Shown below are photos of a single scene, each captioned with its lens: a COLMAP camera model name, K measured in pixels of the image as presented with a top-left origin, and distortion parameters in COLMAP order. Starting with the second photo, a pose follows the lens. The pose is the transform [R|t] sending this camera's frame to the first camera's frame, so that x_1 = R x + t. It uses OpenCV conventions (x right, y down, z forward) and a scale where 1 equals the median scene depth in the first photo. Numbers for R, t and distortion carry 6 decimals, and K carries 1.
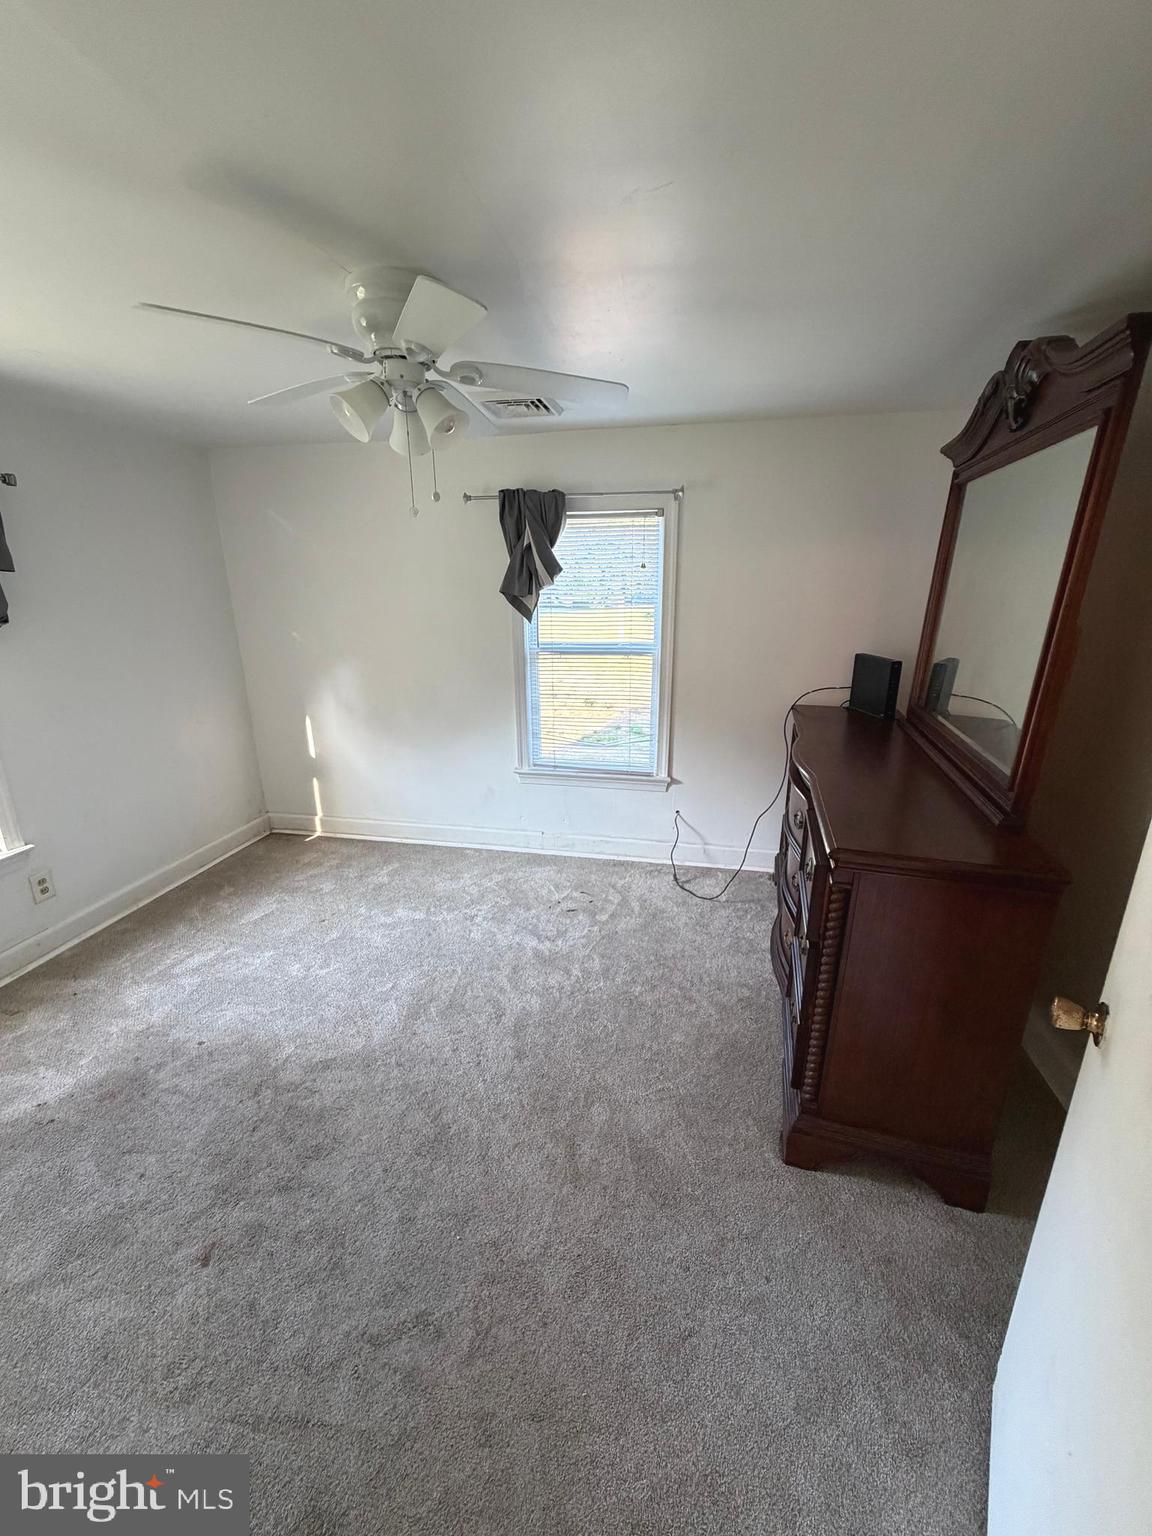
lens RADIAL K [[614.5, 0, 580.4], [0, 614.5, 763.7], [0, 0, 1]] dist [0.002812, -0.000170]
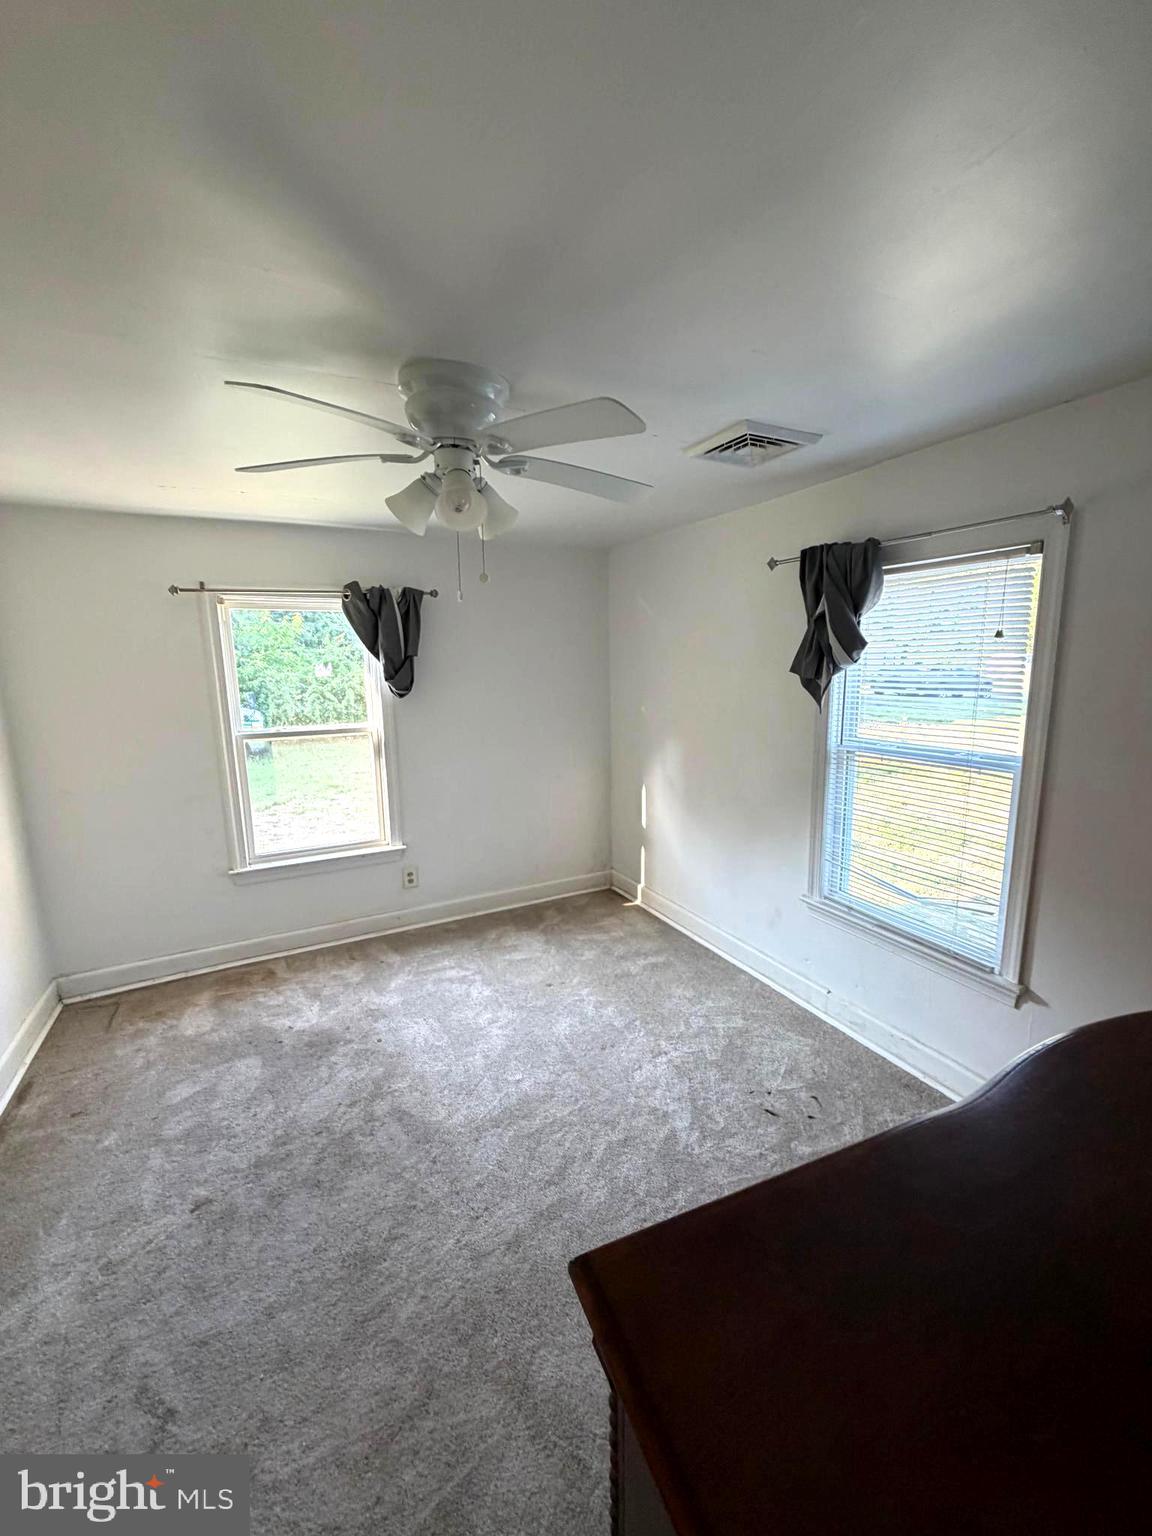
lens RADIAL K [[614.5, 0, 580.4], [0, 614.5, 763.7], [0, 0, 1]] dist [0.002812, -0.000170]
pose [[0.626125, 0.125432, -0.769568, 0.329417], [-0.210267, 0.977574, -0.011739, -0.095888], [0.750837, 0.169164, 0.638457, 0.302298]]
